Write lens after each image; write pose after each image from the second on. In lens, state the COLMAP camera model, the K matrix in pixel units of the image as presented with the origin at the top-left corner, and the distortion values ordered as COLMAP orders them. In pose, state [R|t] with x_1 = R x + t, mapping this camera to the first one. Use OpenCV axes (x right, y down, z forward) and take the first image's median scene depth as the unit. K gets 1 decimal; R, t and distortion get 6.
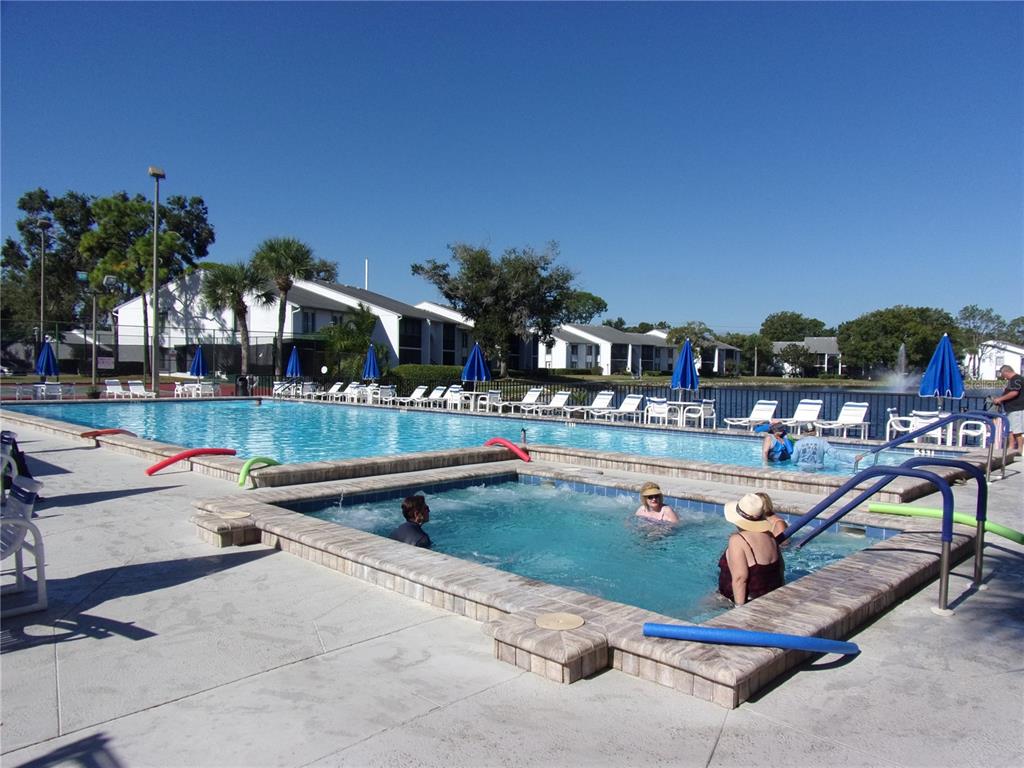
lens RADIAL K [[730.7, 0, 512.0], [0, 730.7, 384.0], [0, 0, 1]] dist [-0.001799, 0.104187]
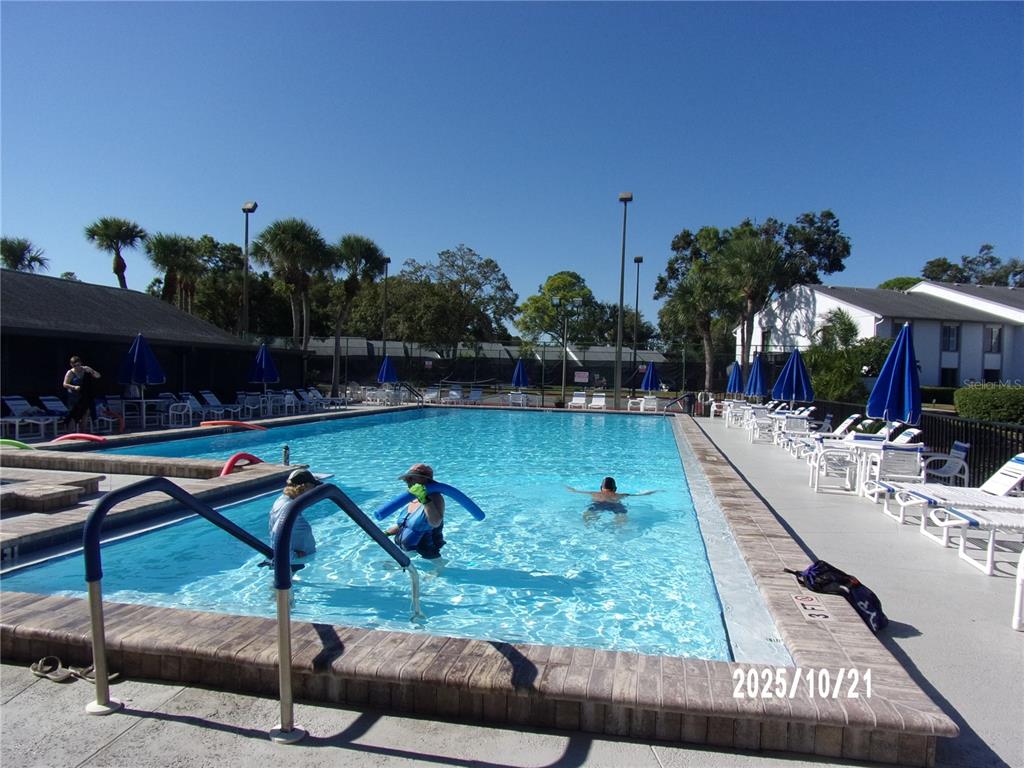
lens RADIAL K [[727.3, 0, 514.7], [0, 727.3, 394.9], [0, 0, 1]] dist [-0.043677, 0.003758]
pose [[0.552056, 0.027604, -0.833350, 0.165326], [-0.040624, 0.999155, 0.006185, -0.001960], [0.832817, 0.030439, 0.552711, 0.167179]]
